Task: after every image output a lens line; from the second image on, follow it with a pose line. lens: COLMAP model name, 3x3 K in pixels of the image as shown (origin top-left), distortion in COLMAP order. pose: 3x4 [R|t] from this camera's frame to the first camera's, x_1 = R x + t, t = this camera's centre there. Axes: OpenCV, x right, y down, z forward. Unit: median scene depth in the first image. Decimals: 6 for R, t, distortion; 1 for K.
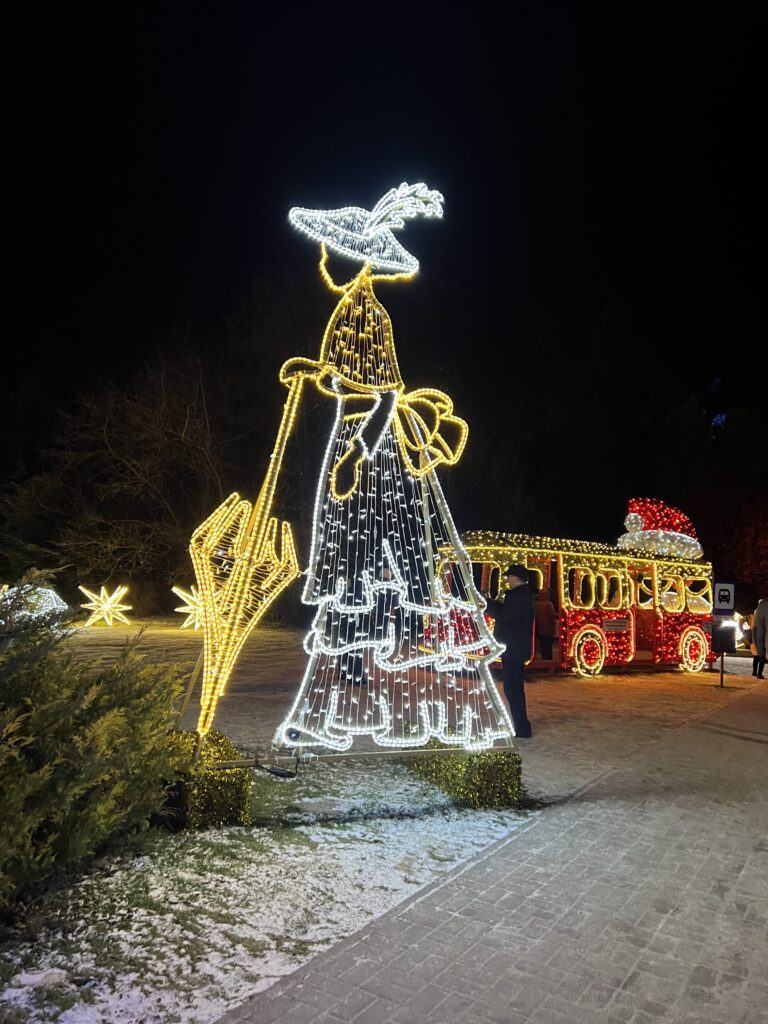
lens RADIAL K [[657.8, 0, 384.0], [0, 657.8, 512.0], [0, 0, 1]] dist [0.004410, -0.095940]
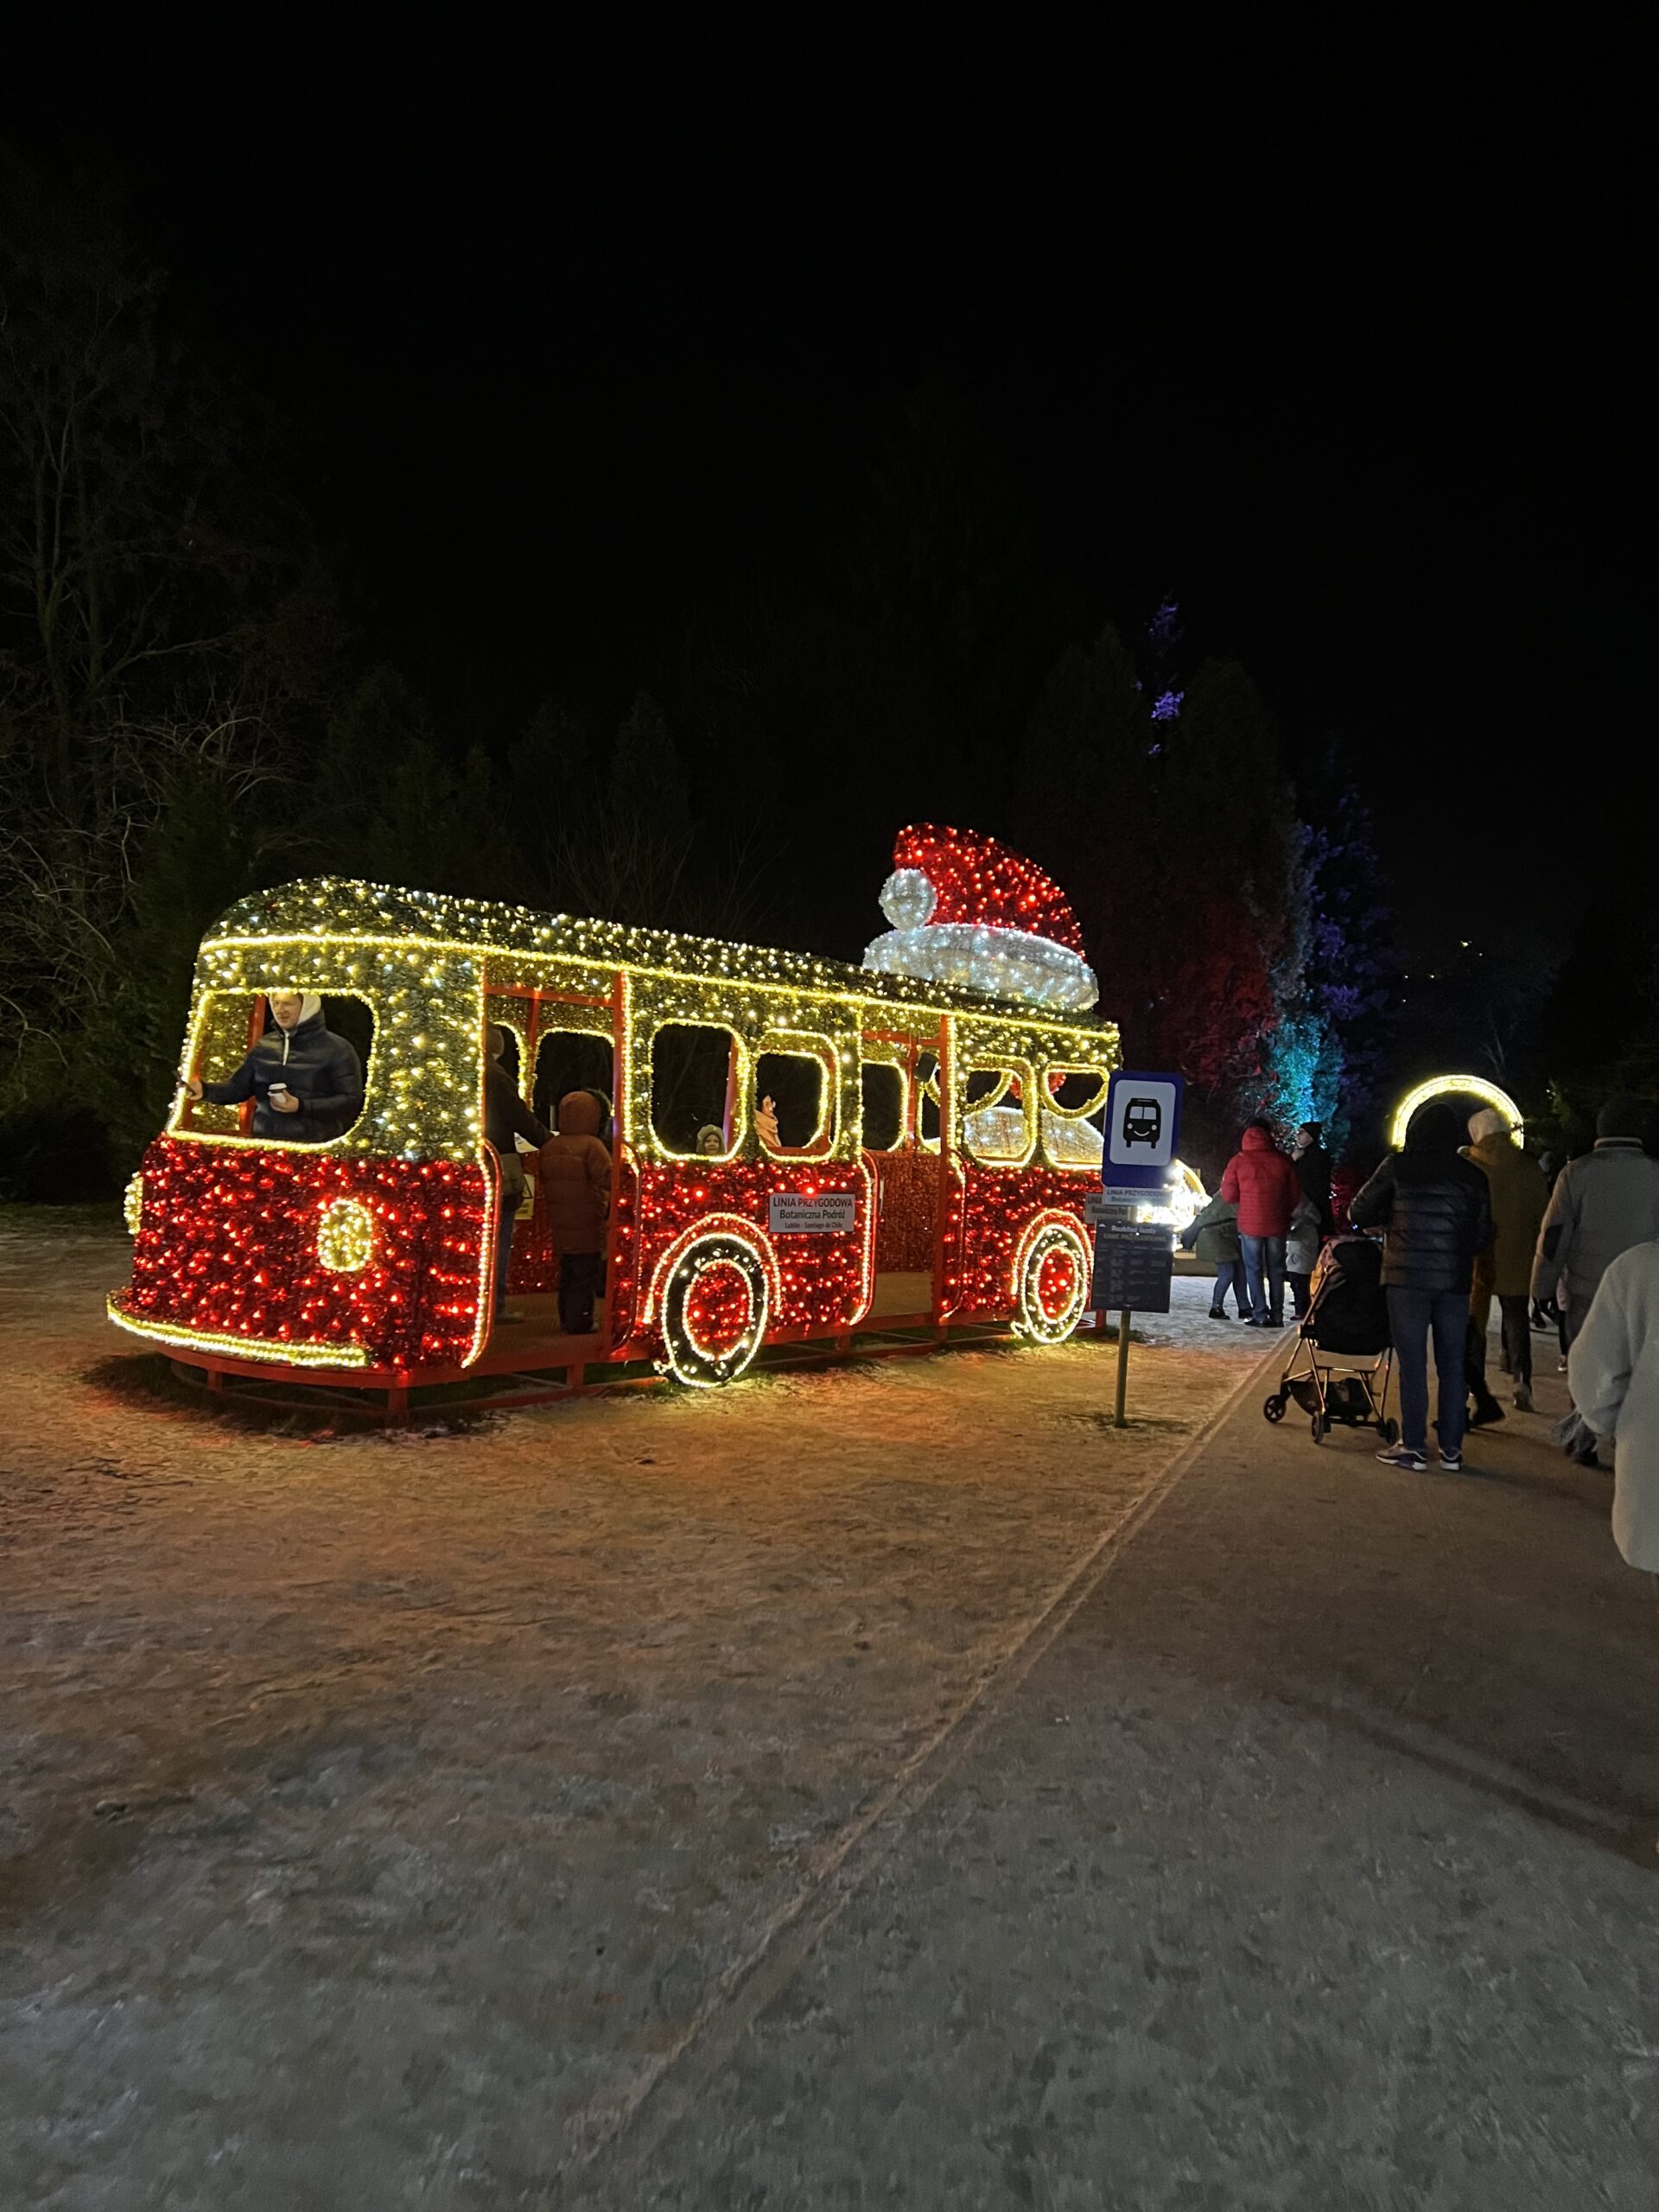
lens RADIAL K [[1421.0, 0, 829.5], [0, 1421.0, 1106.0], [0, 0, 1]] dist [0.004410, -0.095940]
pose [[0.969111, 0.004480, 0.246584, 0.186519], [-0.034484, 0.992474, 0.117496, 0.041796], [-0.244202, -0.122370, 0.961973, 0.345269]]
